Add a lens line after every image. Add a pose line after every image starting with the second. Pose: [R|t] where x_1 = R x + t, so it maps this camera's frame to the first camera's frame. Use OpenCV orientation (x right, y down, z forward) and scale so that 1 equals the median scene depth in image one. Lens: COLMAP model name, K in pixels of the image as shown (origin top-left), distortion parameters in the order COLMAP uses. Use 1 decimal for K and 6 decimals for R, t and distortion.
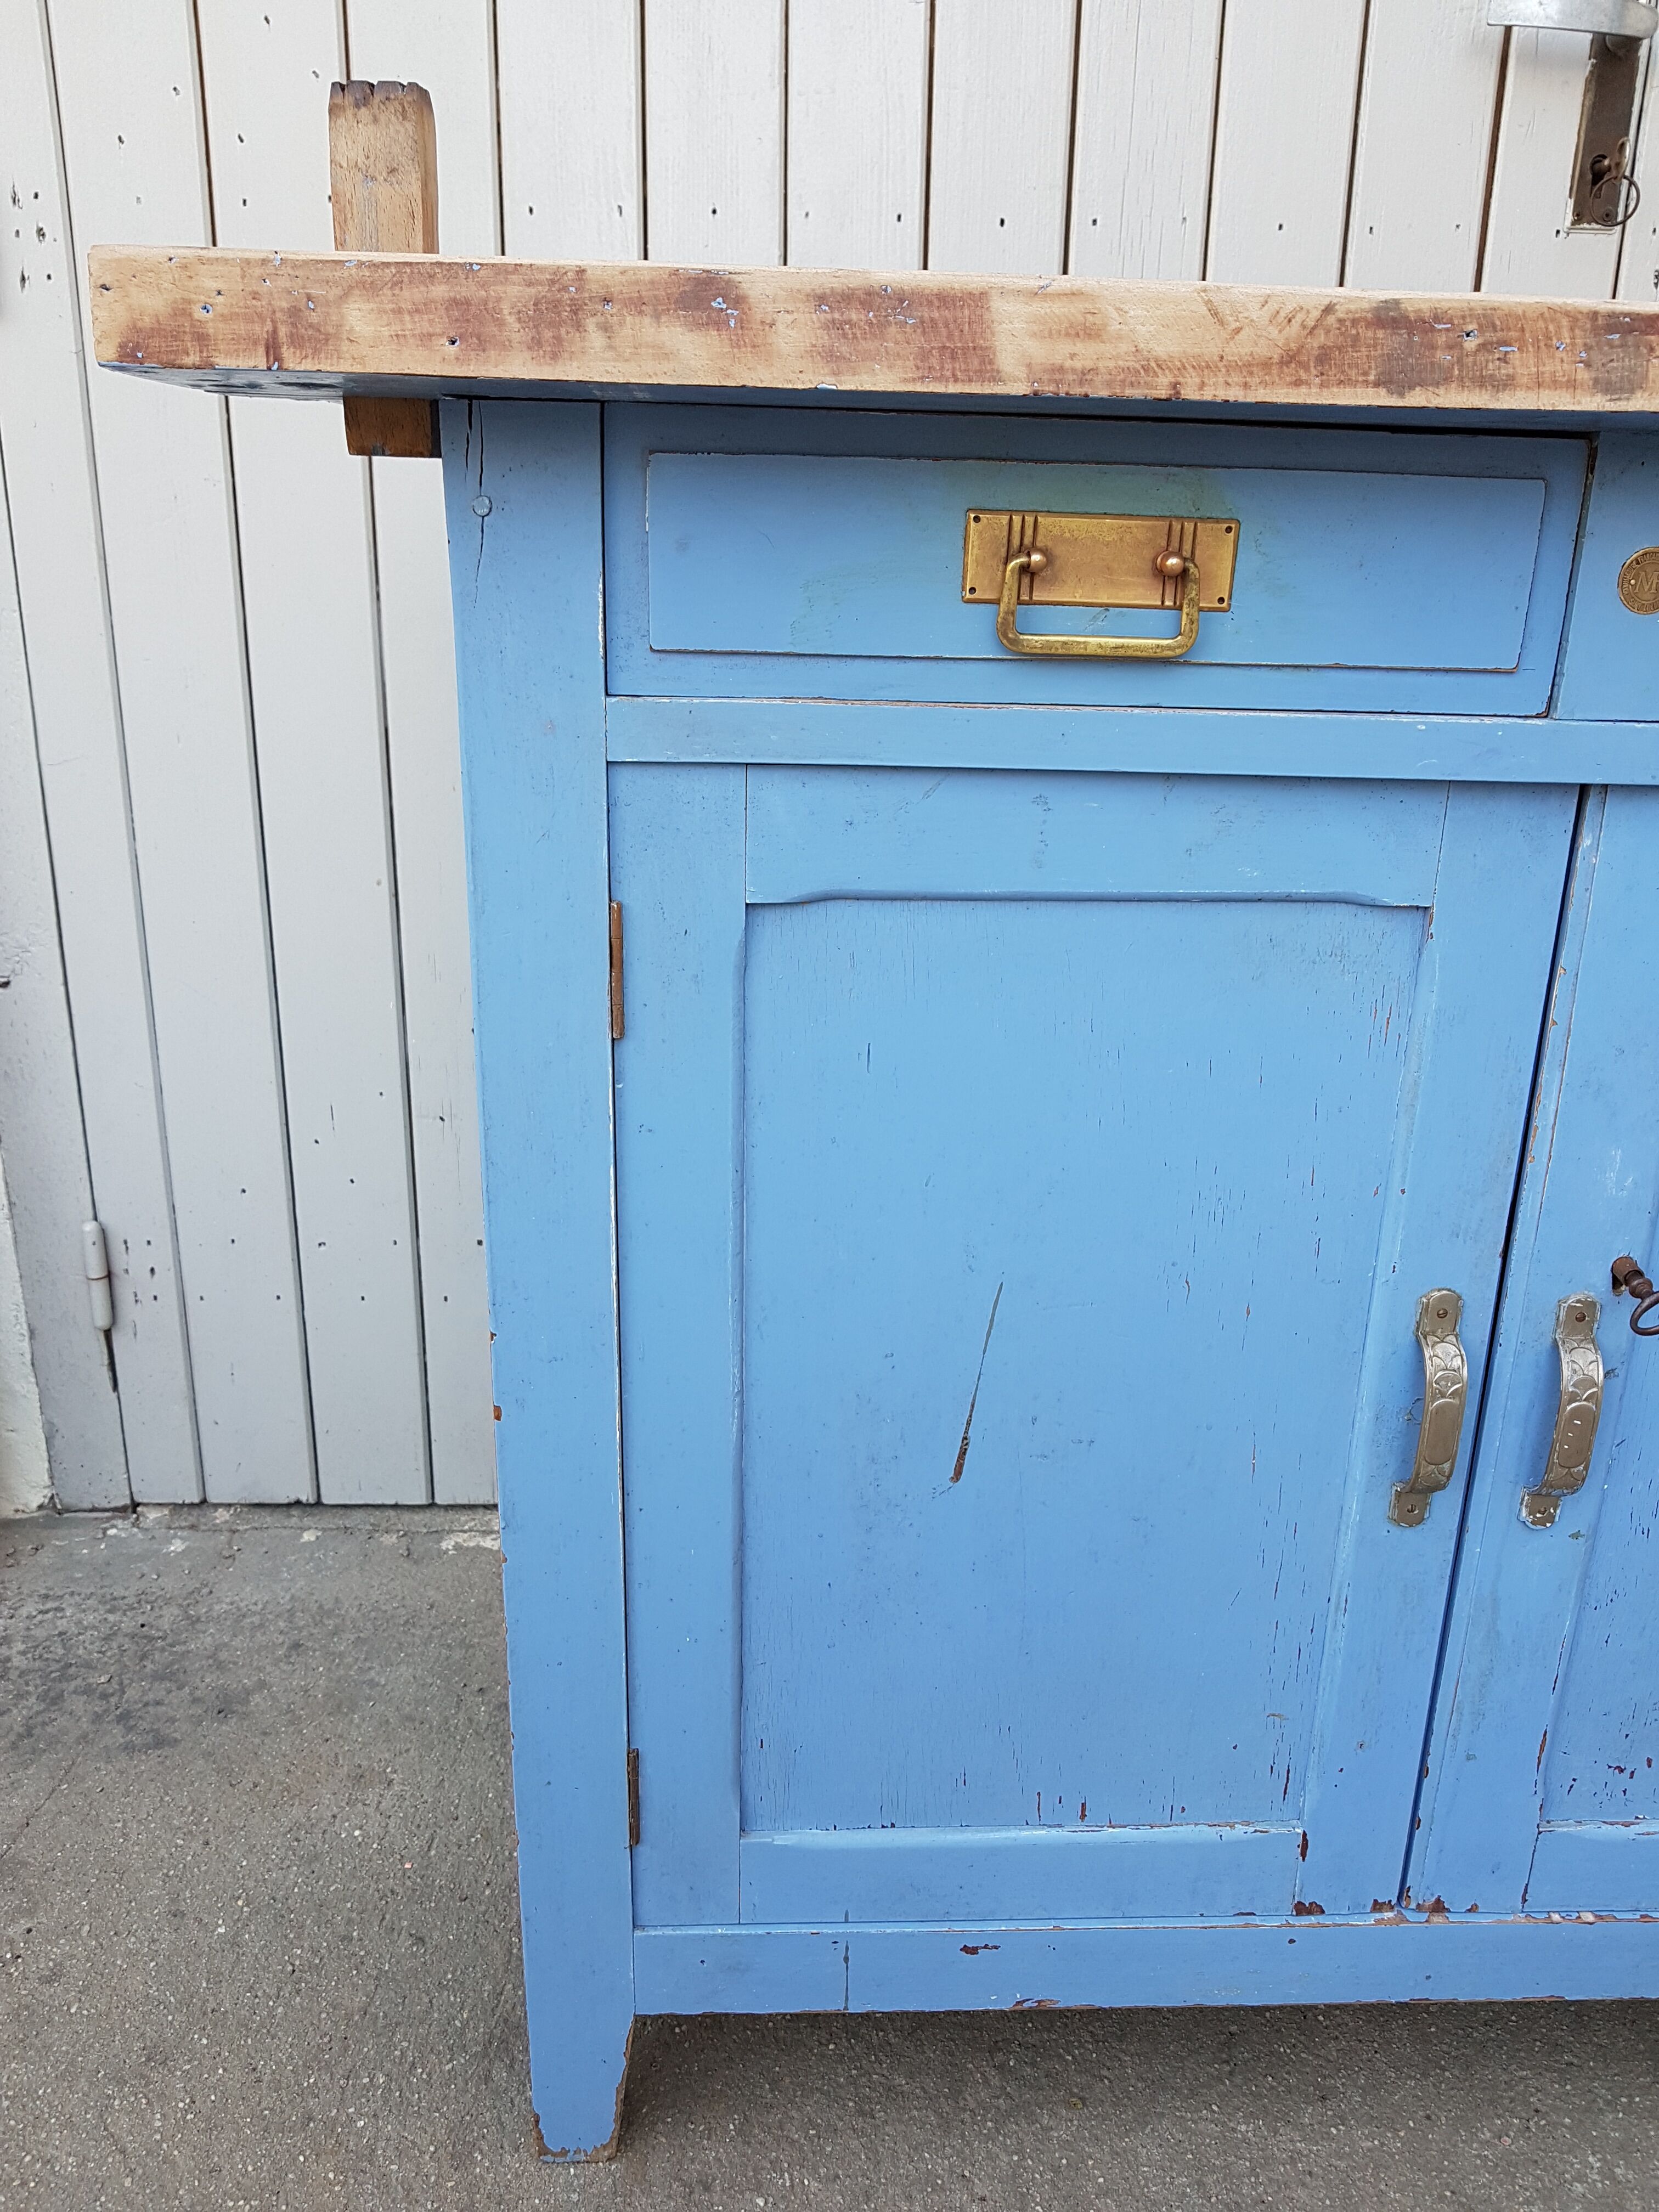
lens RADIAL K [[1784.5, 0, 811.2], [0, 1784.5, 1116.6], [0, 0, 1]] dist [-0.021341, -0.002520]
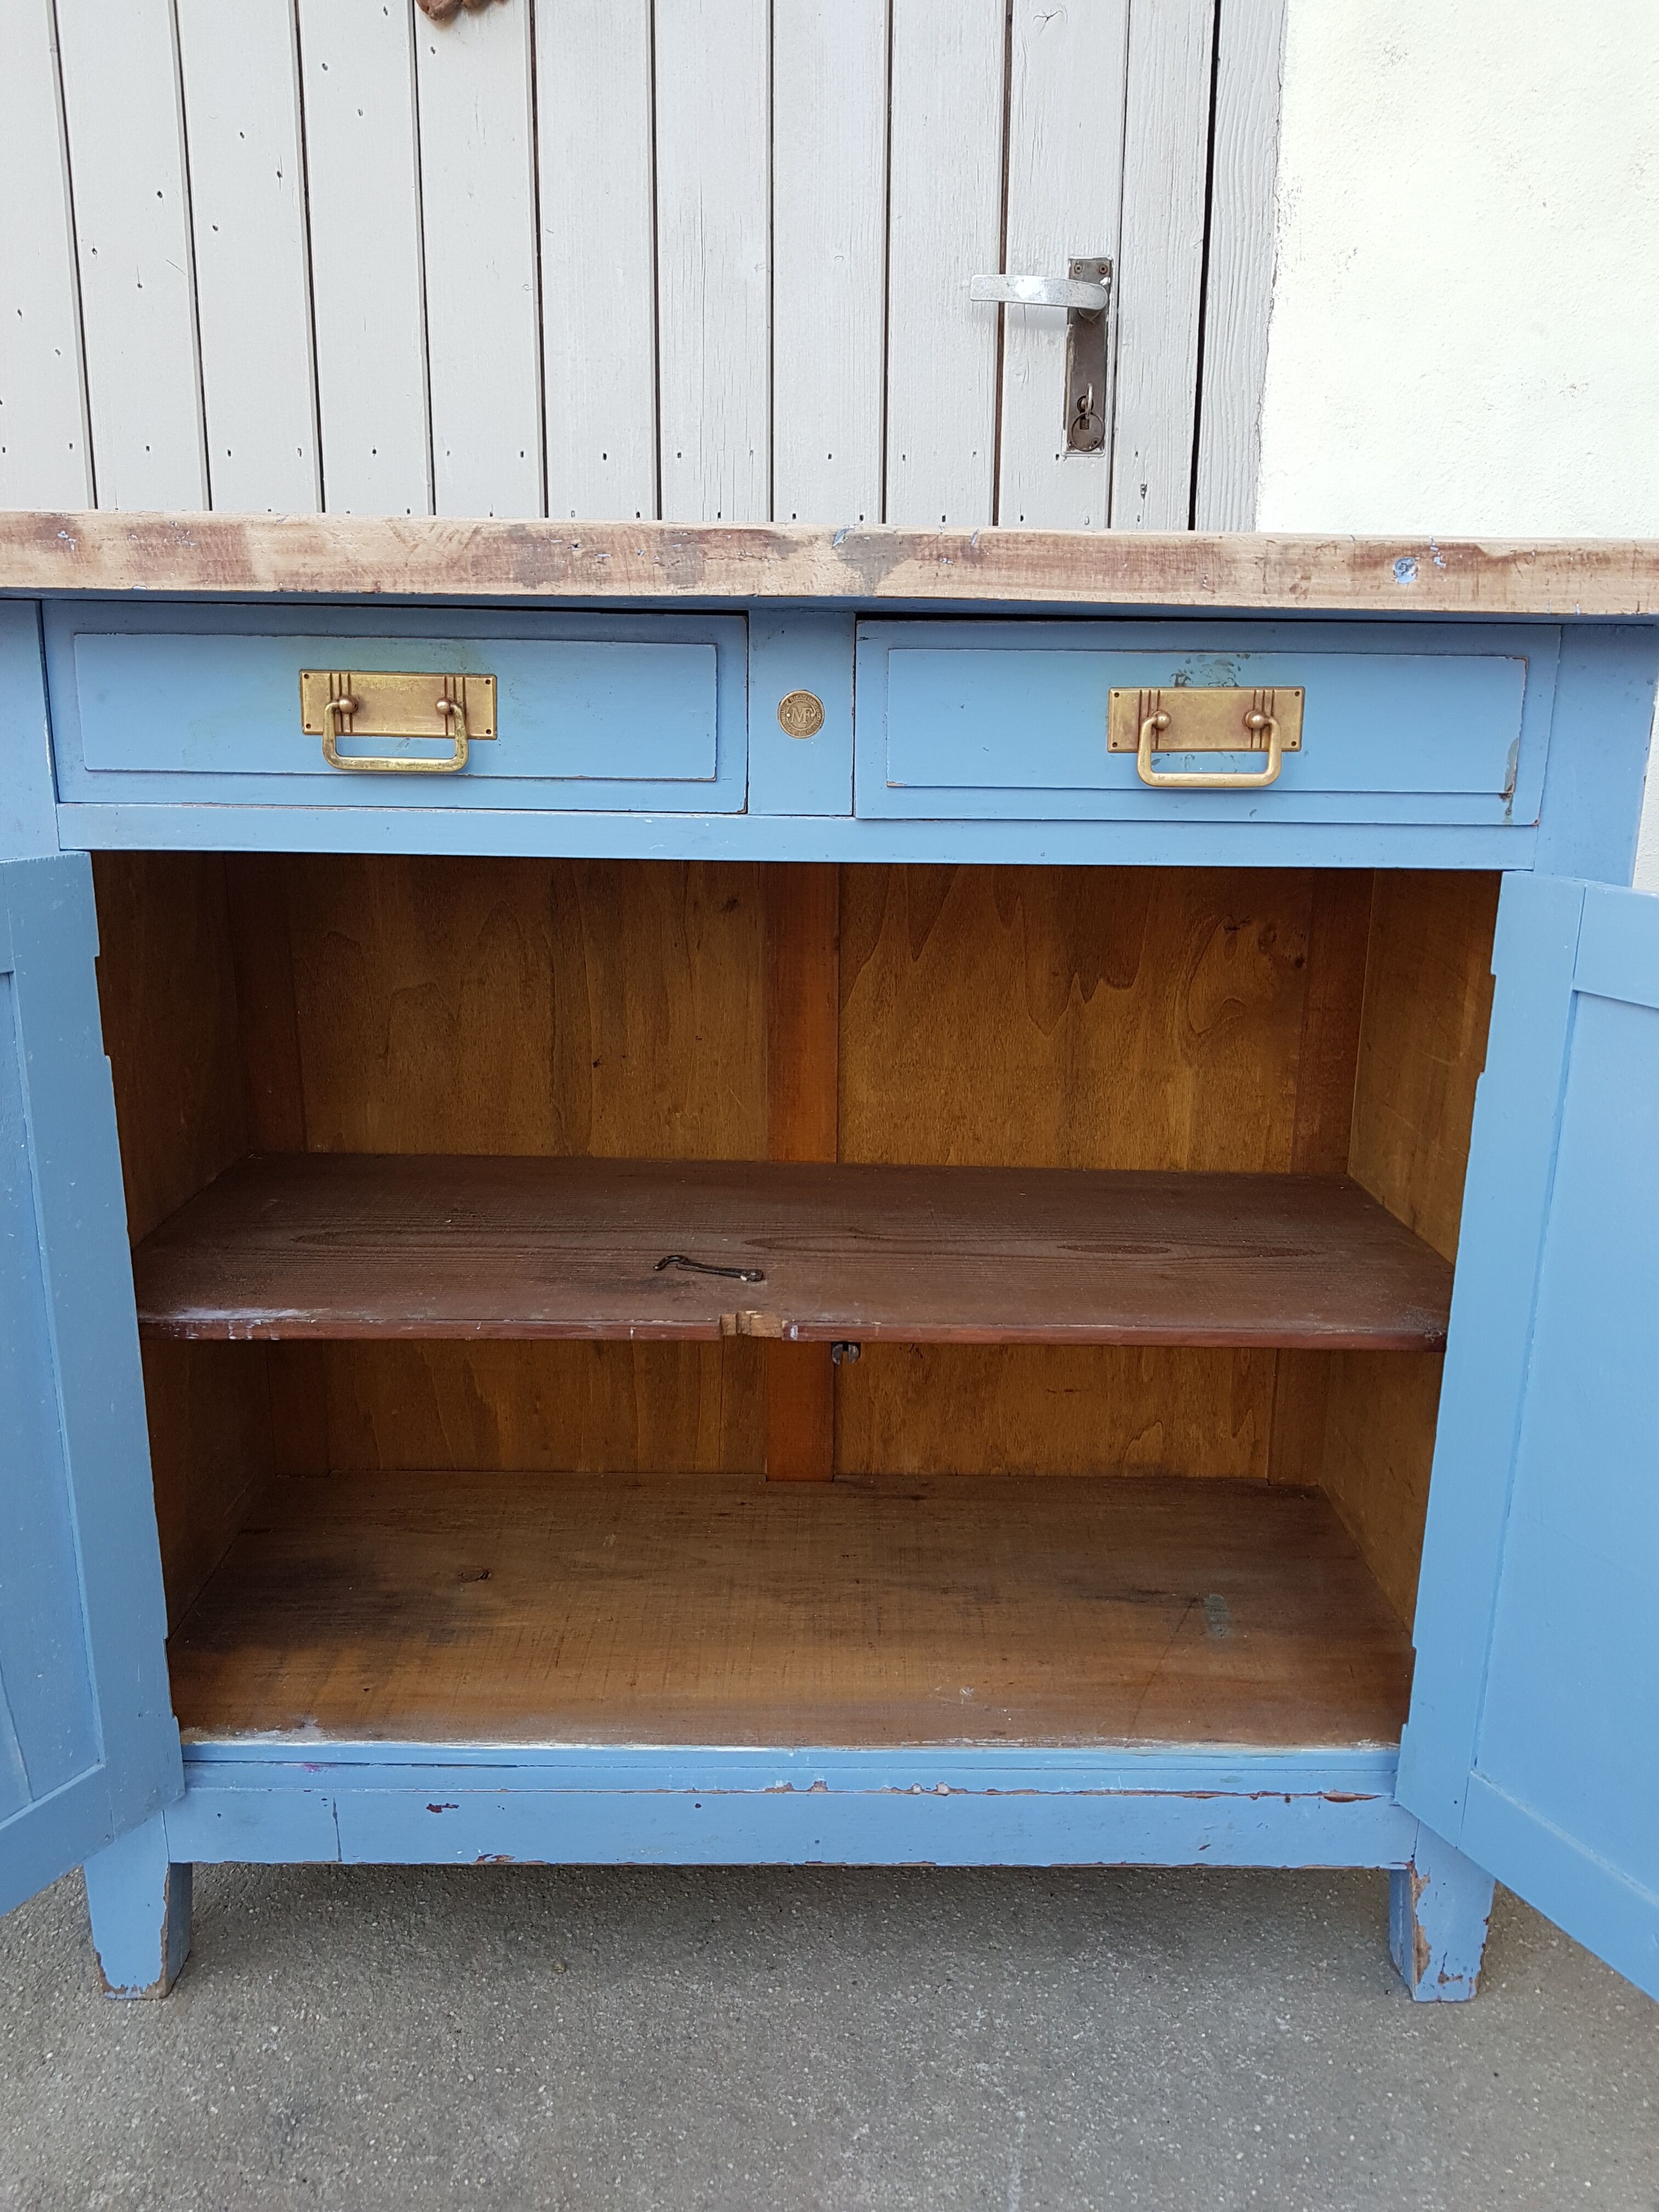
lens RADIAL K [[1784.5, 0, 829.1], [0, 1784.5, 1138.0], [0, 0, 1]] dist [-0.021341, -0.002520]
pose [[0.999791, -0.002360, -0.020292, 0.386166], [0.000552, 0.996064, -0.088632, 0.112347], [0.020421, 0.088602, 0.995858, -0.266063]]
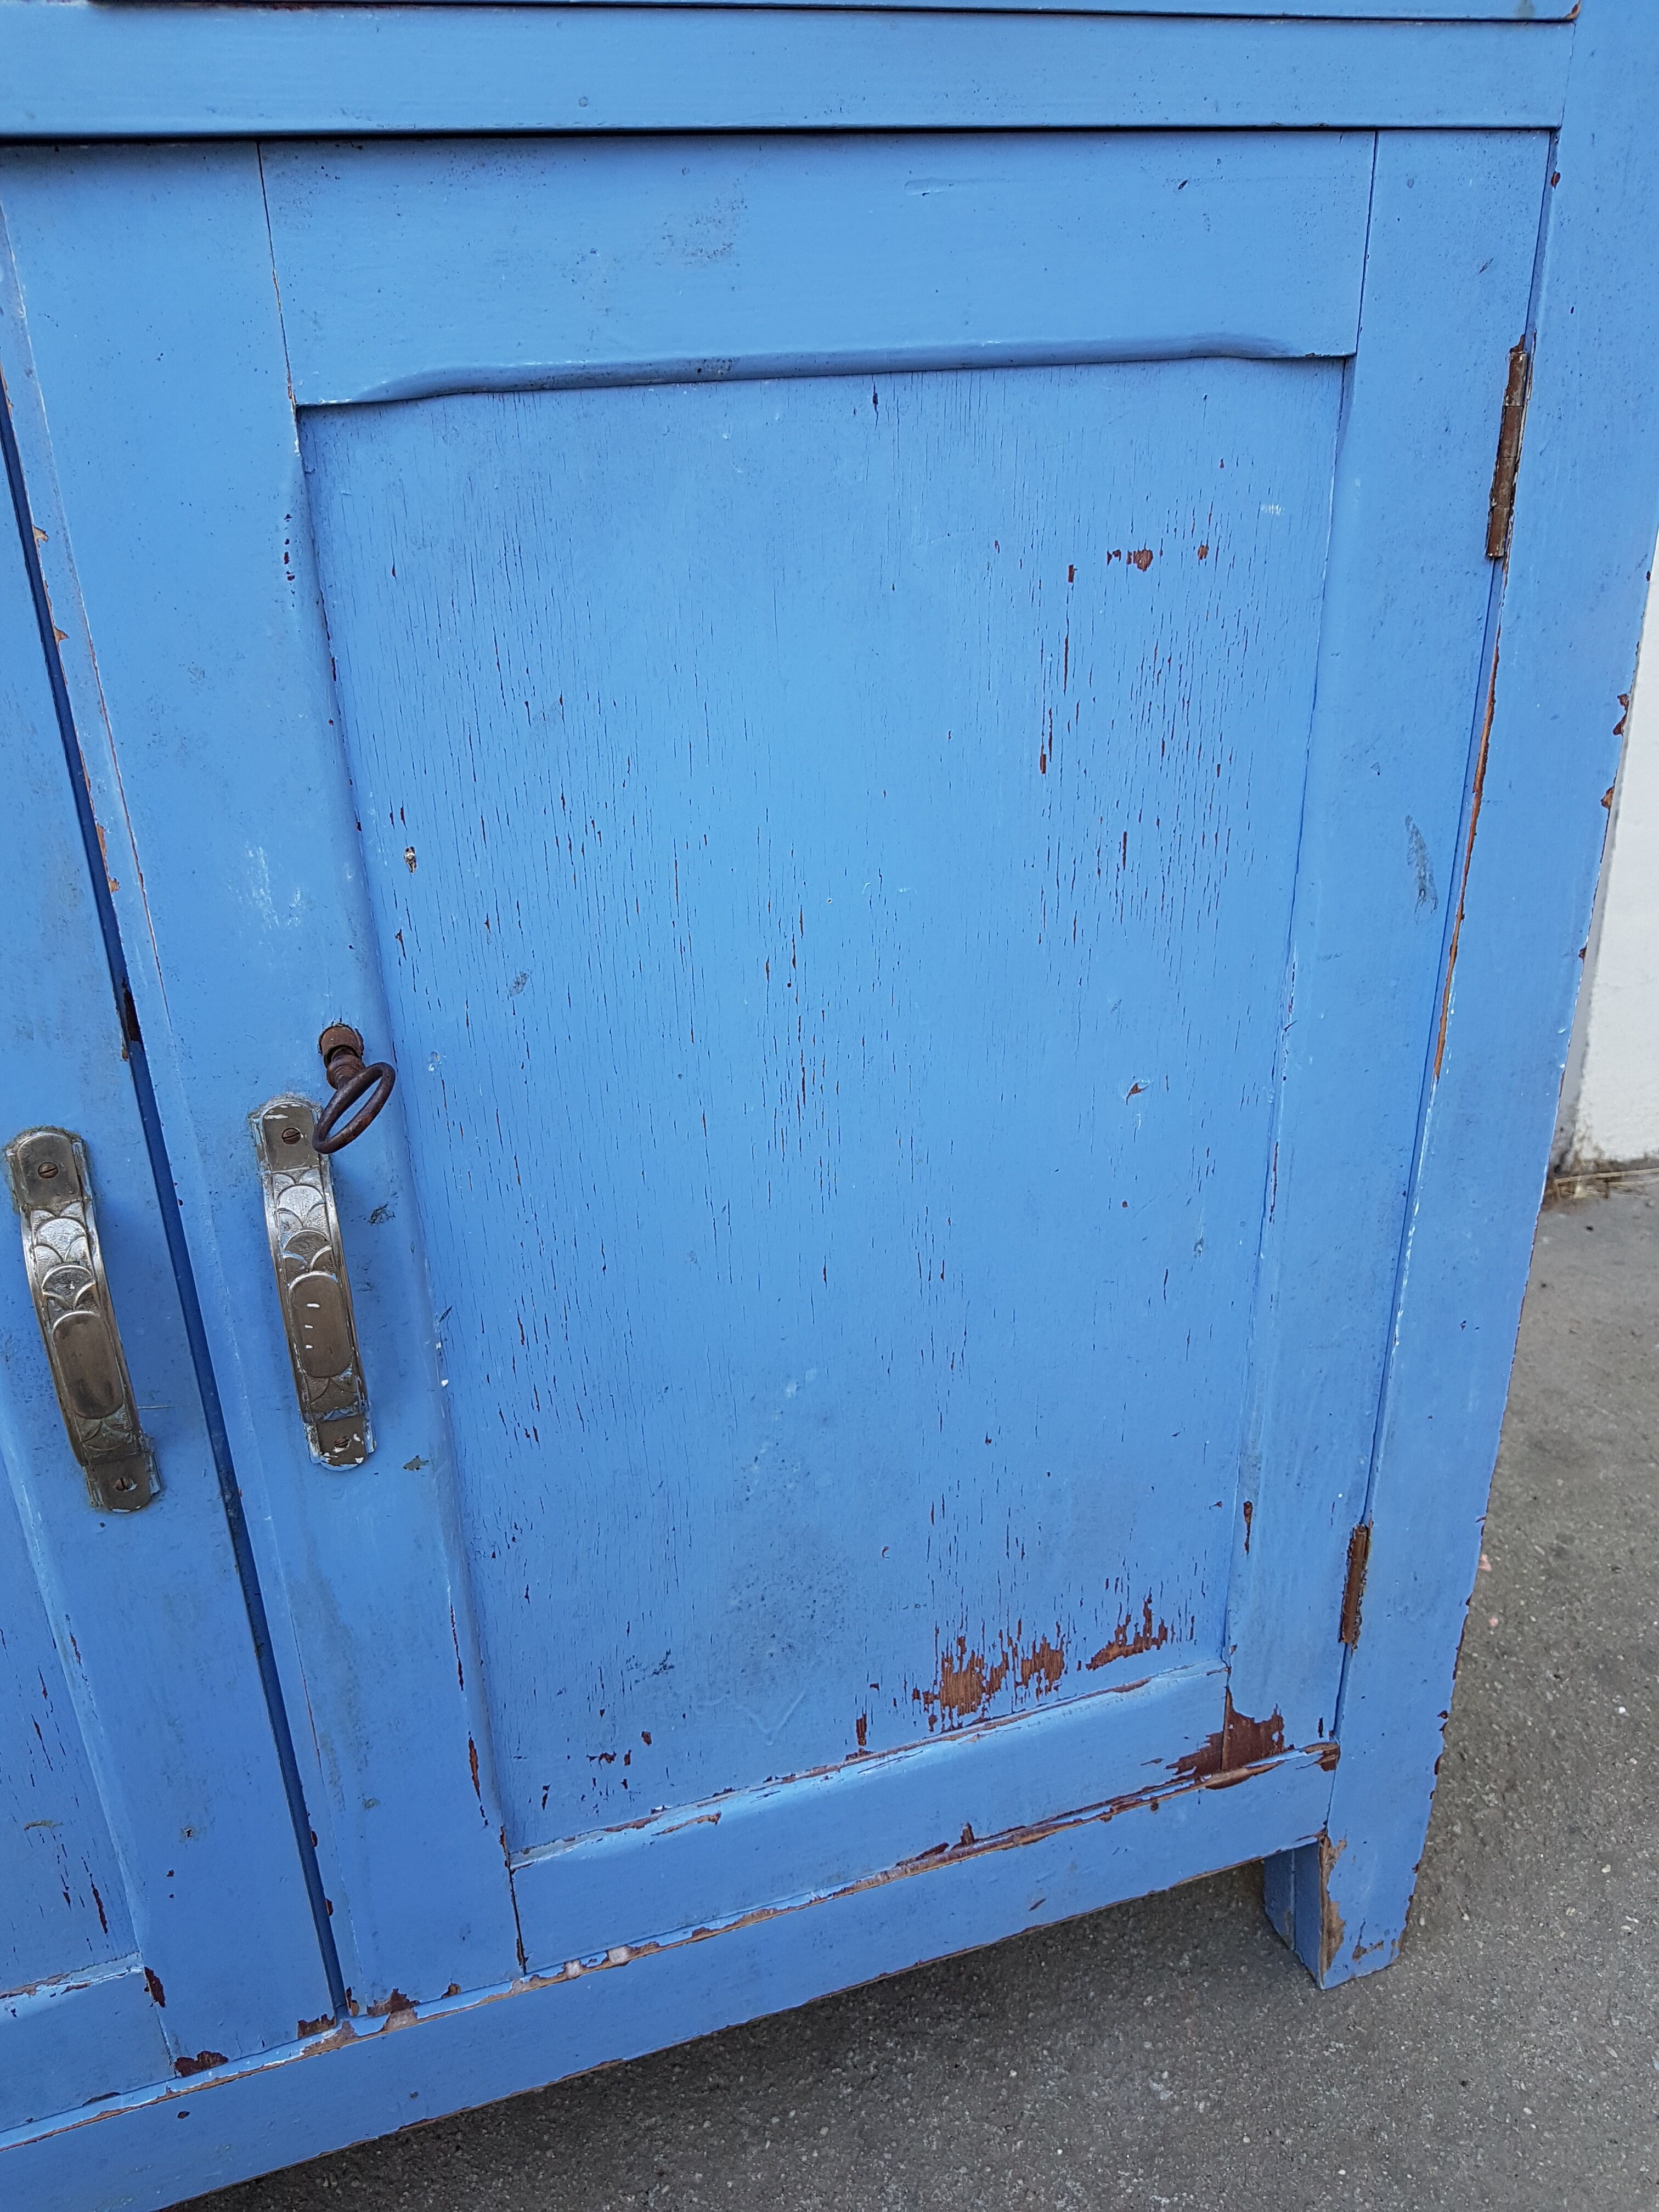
lens RADIAL K [[1784.5, 0, 834.8], [0, 1784.5, 1137.0], [0, 0, 1]] dist [-0.021341, -0.002520]
pose [[0.950566, -0.173400, 0.257598, 0.395145], [0.146987, 0.981999, 0.118625, 0.059914], [-0.273531, -0.074897, 0.958943, 0.320167]]
